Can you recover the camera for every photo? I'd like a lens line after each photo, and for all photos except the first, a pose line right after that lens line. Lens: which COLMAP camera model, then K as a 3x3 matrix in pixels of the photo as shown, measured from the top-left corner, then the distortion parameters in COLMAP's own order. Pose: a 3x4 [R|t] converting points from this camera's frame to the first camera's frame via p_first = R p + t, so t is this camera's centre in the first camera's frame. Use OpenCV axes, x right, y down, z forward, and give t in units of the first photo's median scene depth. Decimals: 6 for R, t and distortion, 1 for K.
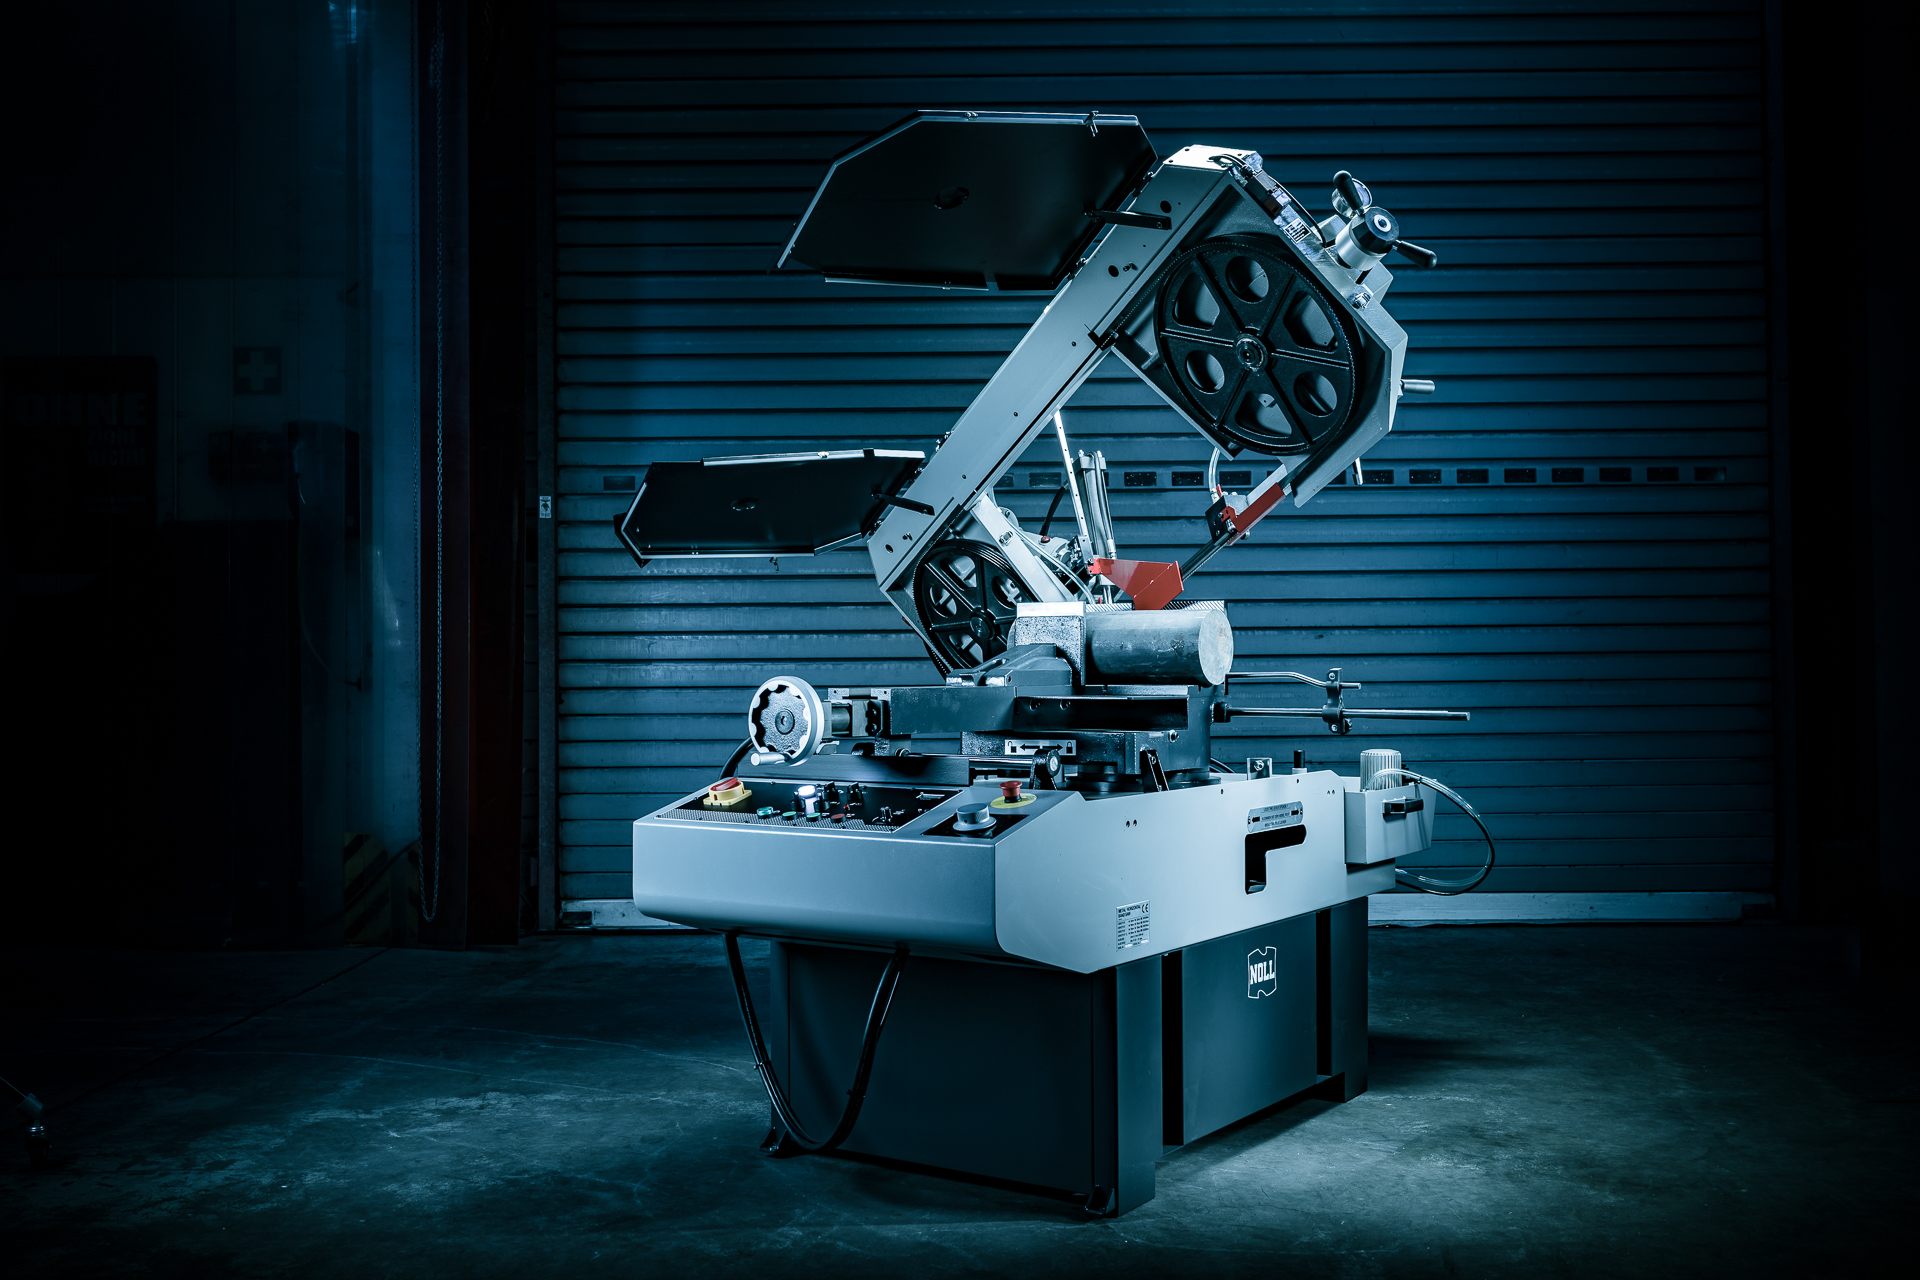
lens RADIAL K [[1899.1, 0, 960.0], [0, 1899.1, 640.0], [0, 0, 1]] dist [0.014818, 0.002210]
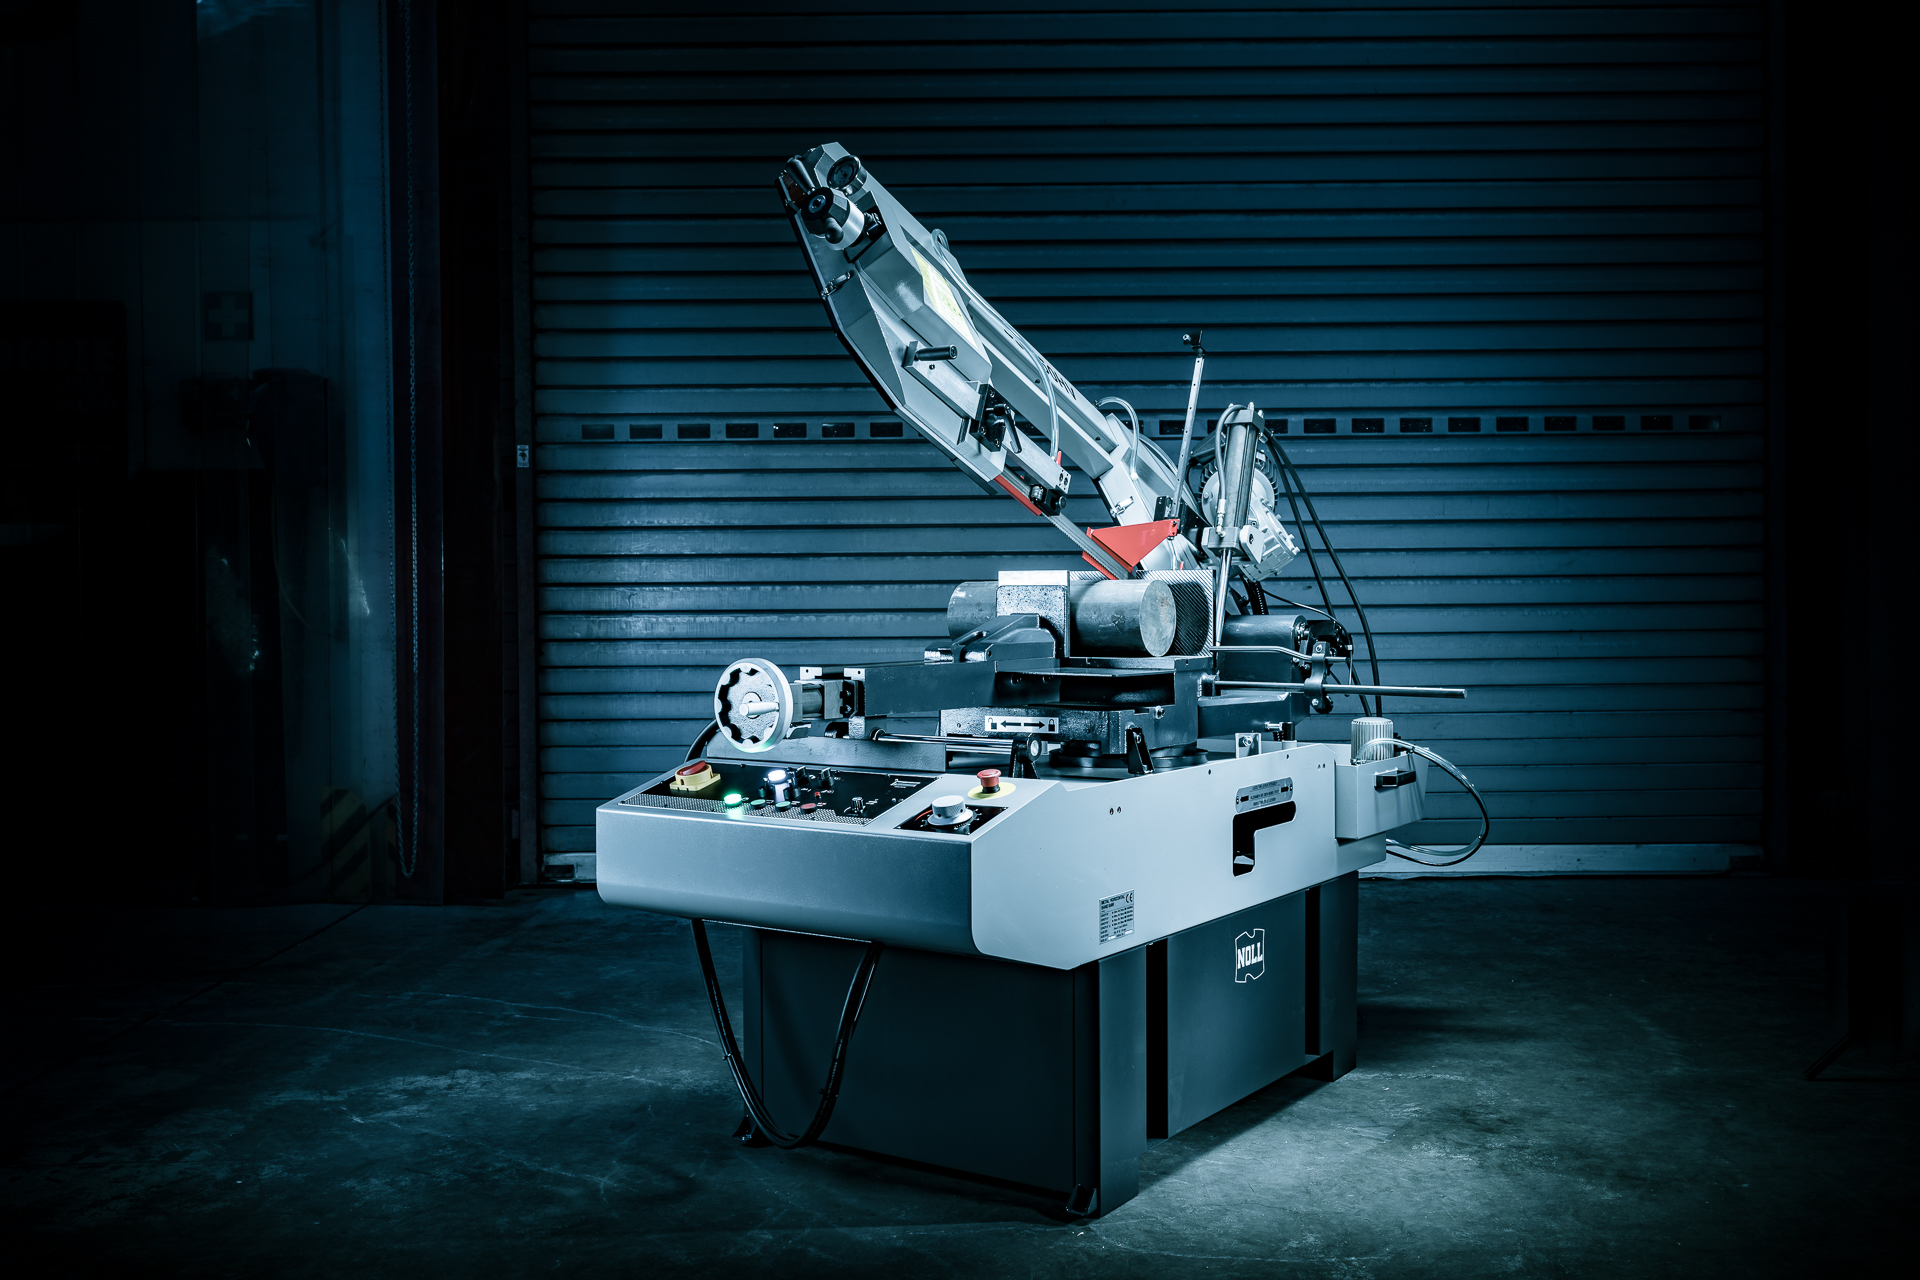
lens RADIAL K [[1857.6, 0, 960.0], [0, 1857.6, 640.0], [0, 0, 1]] dist [0.014364, 0.002008]
pose [[0.999990, -0.000564, 0.004371, 0.006418], [0.000388, 0.999189, 0.040274, -0.022570], [-0.004390, -0.040272, 0.999179, 0.054667]]
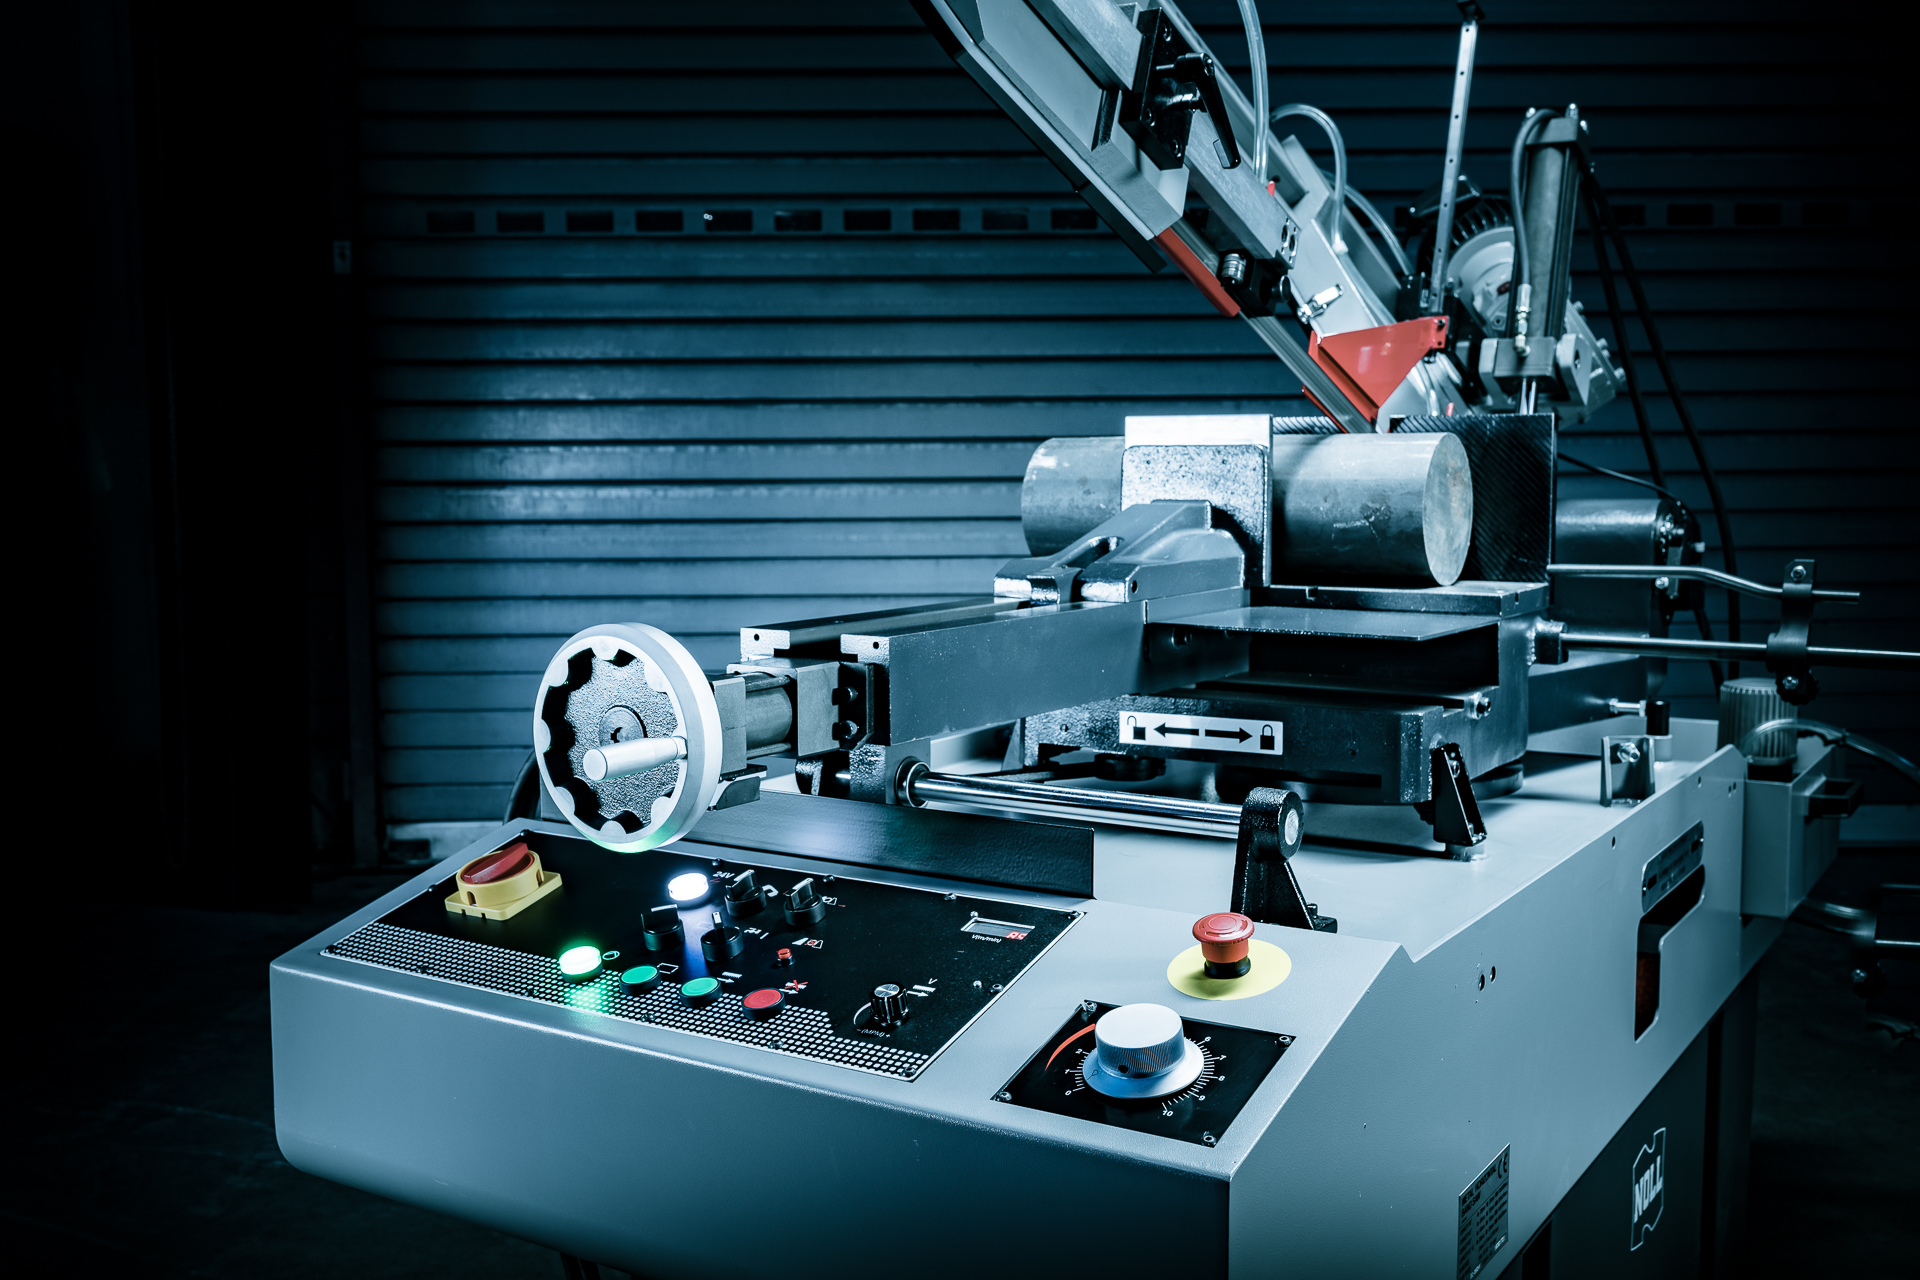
lens RADIAL K [[1899.1, 0, 960.0], [0, 1899.1, 640.0], [0, 0, 1]] dist [0.014818, 0.002210]
pose [[0.999579, -0.002896, 0.028868, -0.028176], [-0.000373, 0.993642, 0.112590, -0.017529], [-0.029011, -0.112553, 0.993222, 0.499528]]
